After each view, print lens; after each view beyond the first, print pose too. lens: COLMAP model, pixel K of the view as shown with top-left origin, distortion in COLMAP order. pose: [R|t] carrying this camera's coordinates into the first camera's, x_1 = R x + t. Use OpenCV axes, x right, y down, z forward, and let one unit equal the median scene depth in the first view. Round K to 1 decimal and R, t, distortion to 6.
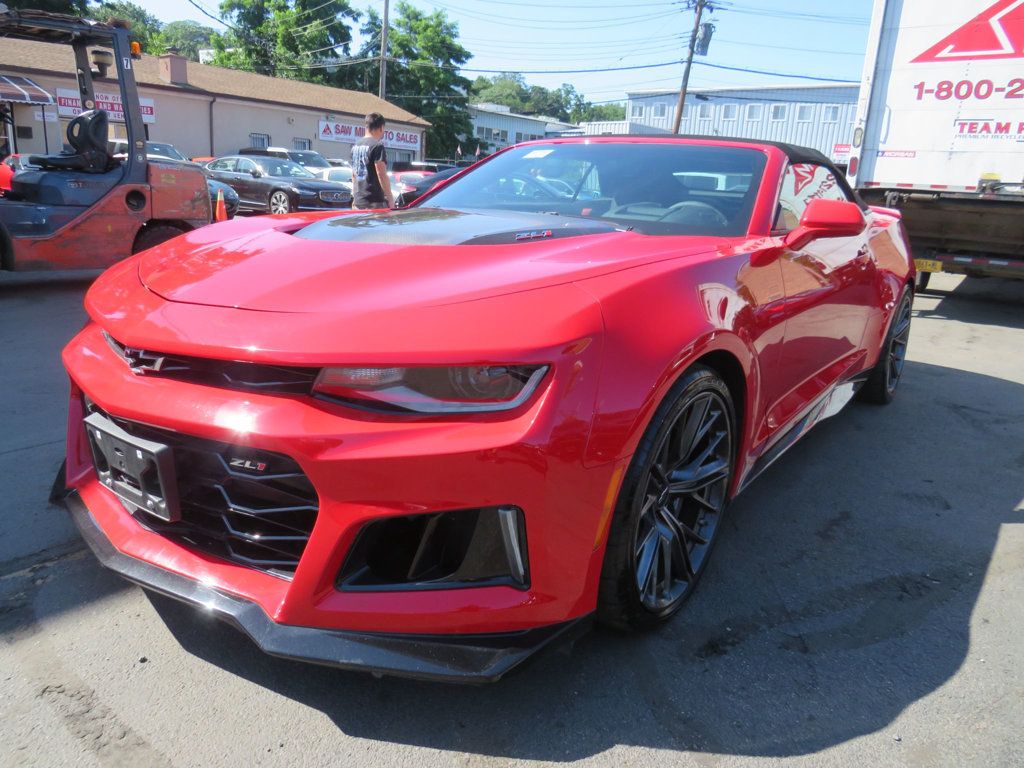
lens RADIAL K [[743.5, 0, 491.6], [0, 743.5, 385.9], [0, 0, 1]] dist [-0.036664, 0.022110]
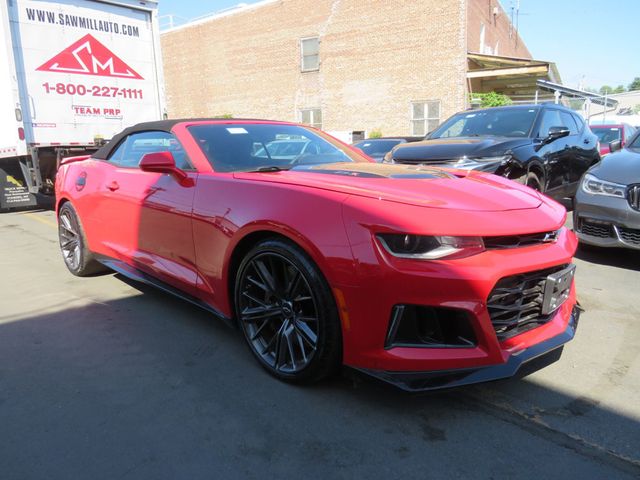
lens RADIAL K [[464.7, 0, 316.1], [0, 464.7, 239.3], [0, 0, 1]] dist [-0.036664, 0.022110]
pose [[0.115058, -0.240238, 0.963871, -0.438078], [0.291565, 0.935745, 0.198424, -0.111795], [-0.949606, 0.258200, 0.177710, 0.331681]]
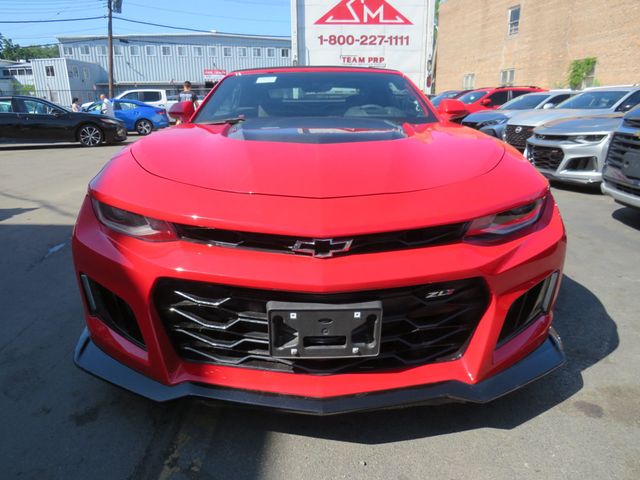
lens RADIAL K [[464.7, 0, 304.7], [0, 464.7, 241.5], [0, 0, 1]] dist [-0.036664, 0.022110]
pose [[0.783557, -0.228075, 0.577944, -0.249100], [0.206501, 0.972907, 0.103972, -0.034930], [-0.585999, 0.037878, 0.809426, 0.094960]]
